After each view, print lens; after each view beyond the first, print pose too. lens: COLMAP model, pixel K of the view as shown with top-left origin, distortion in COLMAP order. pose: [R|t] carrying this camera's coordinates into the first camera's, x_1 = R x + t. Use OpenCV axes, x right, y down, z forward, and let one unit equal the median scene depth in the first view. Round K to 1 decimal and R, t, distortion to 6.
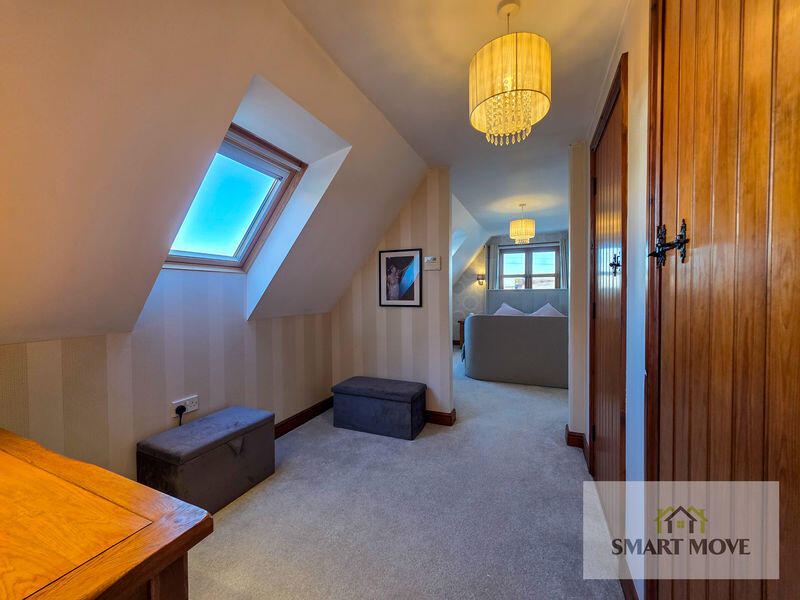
lens RADIAL K [[319.4, 0, 400.9], [0, 319.4, 301.6], [0, 0, 1]] dist [0.000836, 0.000545]
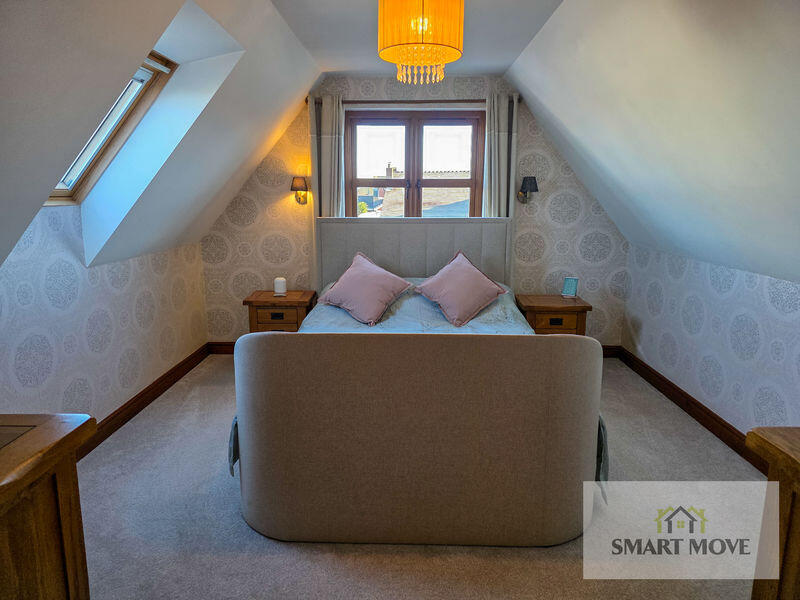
lens RADIAL K [[535.6, 0, 403.6], [0, 535.6, 297.7], [0, 0, 1]] dist [0.034546, -0.006830]
pose [[0.923438, -0.061182, 0.378838, 0.112337], [0.000104, 0.987248, 0.159187, -0.044370], [-0.383746, -0.146960, 0.911670, 0.344365]]
